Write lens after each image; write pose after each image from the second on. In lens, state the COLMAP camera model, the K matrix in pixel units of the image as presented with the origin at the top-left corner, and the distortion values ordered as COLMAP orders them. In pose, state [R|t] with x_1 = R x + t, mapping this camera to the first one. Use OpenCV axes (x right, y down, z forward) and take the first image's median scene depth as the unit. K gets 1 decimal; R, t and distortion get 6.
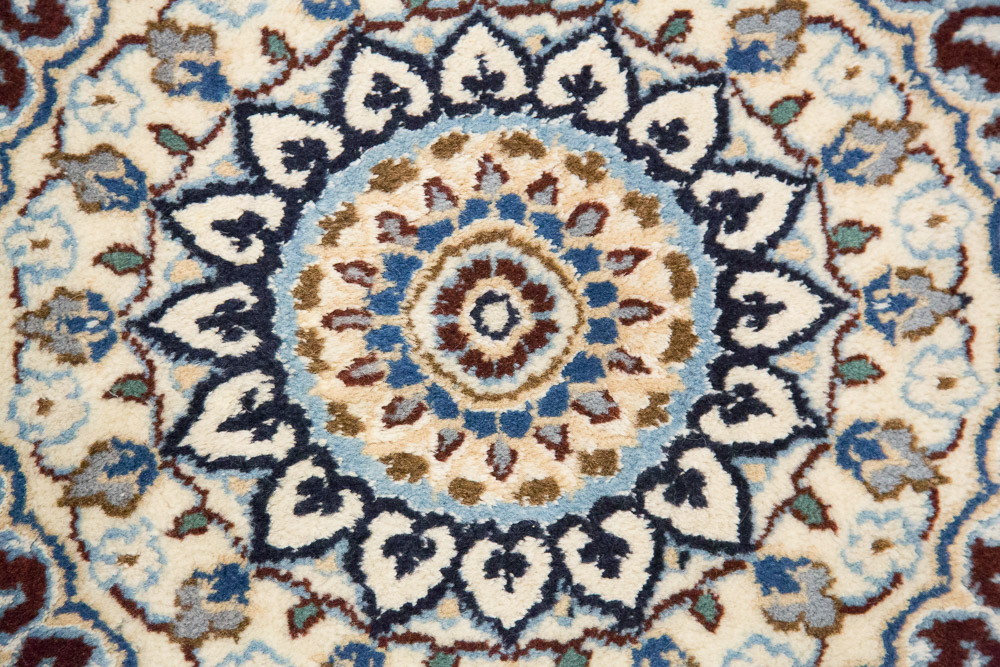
lens RADIAL K [[3184.2, 0, 523.0], [0, 3184.2, 295.7], [0, 0, 1]] dist [0.554216, 0.000000]
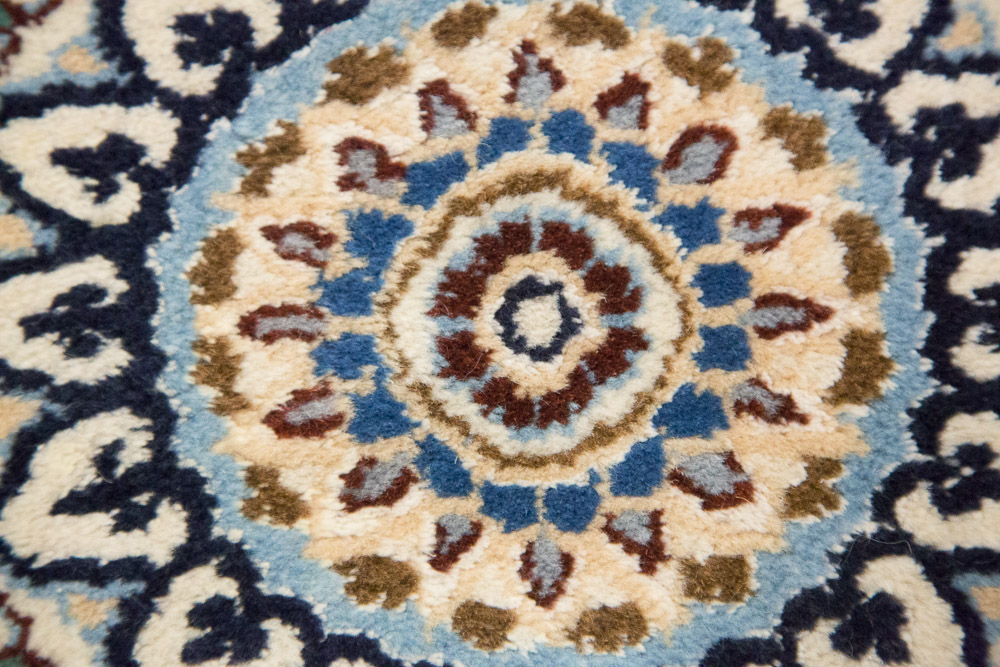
lens RADIAL K [[3184.2, 0, 499.9], [0, 3184.2, 335.1], [0, 0, 1]] dist [0.554216, 0.000000]
pose [[0.999578, 0.012830, -0.026075, -0.000556], [-0.012698, 0.999906, 0.005211, 0.006210], [0.026140, -0.004878, 0.999646, 0.423408]]
